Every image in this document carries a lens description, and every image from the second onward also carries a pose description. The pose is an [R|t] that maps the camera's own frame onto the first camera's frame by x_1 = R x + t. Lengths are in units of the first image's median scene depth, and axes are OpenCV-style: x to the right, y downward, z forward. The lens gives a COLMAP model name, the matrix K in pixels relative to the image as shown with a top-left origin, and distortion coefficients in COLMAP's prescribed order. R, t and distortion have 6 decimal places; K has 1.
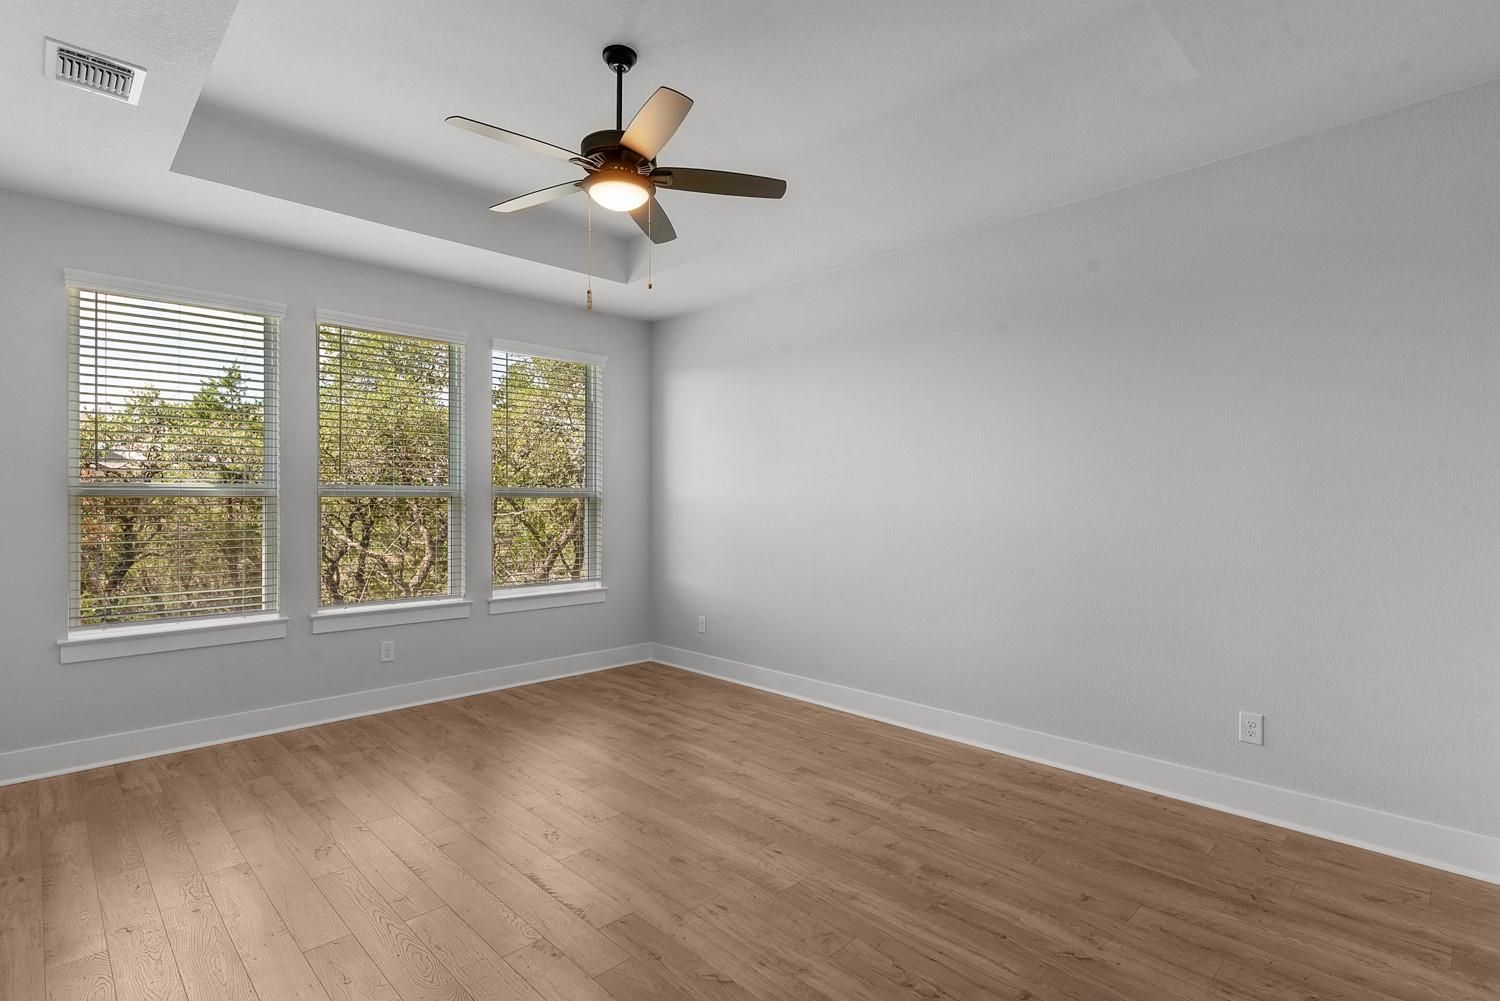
lens RADIAL K [[729.7, 0, 742.0], [0, 729.7, 502.9], [0, 0, 1]] dist [0.001595, -0.000359]
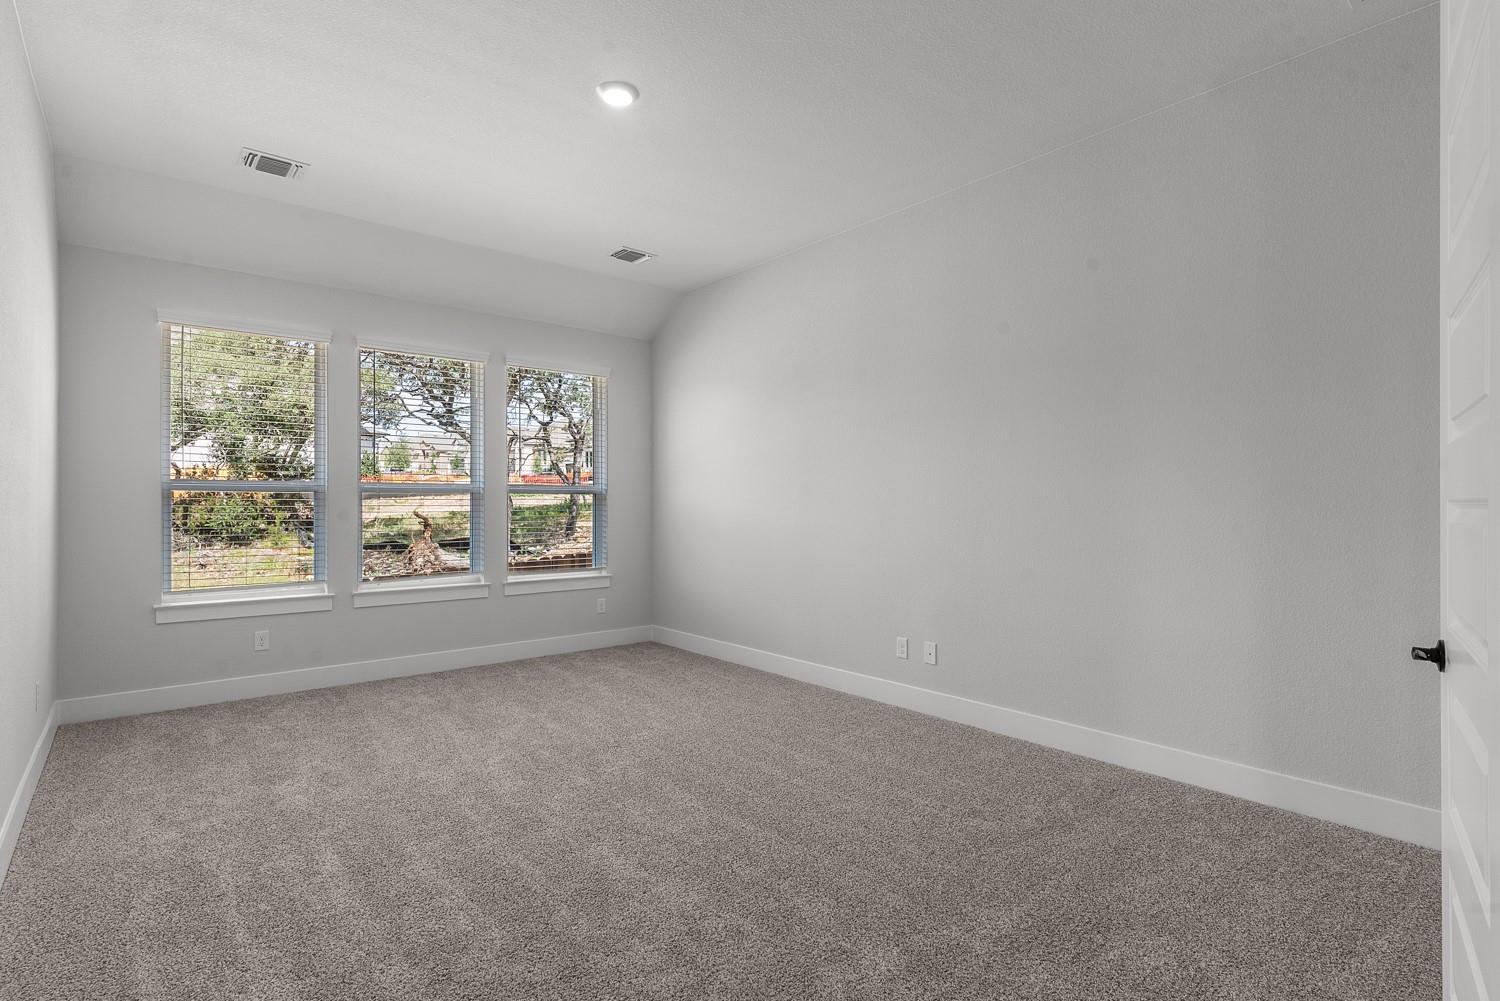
lens RADIAL K [[729.7, 0, 750.1], [0, 729.7, 497.1], [0, 0, 1]] dist [0.001595, -0.000359]
pose [[0.997764, -0.003339, -0.066749, 0.104510], [0.003314, 0.999994, -0.000488, -0.001009], [0.066750, 0.000266, 0.997770, -0.112966]]
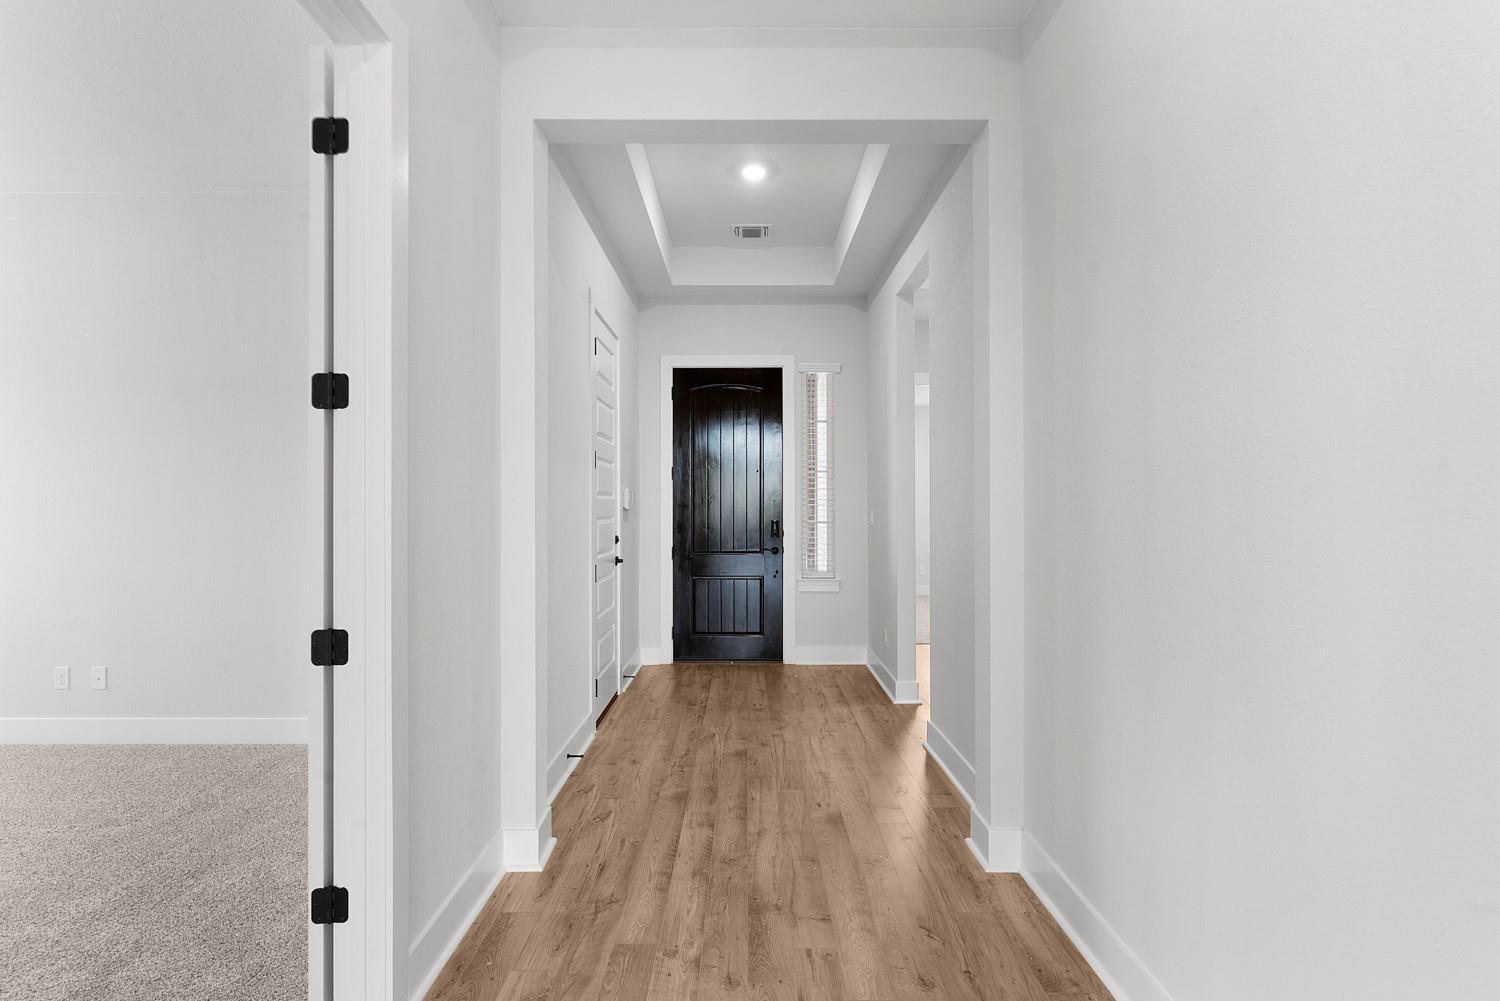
lens RADIAL K [[729.7, 0, 741.2], [0, 729.7, 502.3], [0, 0, 1]] dist [0.001595, -0.000359]
pose [[0.699225, -0.001215, 0.714901, 0.131237], [-0.002799, 0.999986, 0.004438, -0.006174], [-0.714896, -0.005104, 0.699212, -0.183154]]
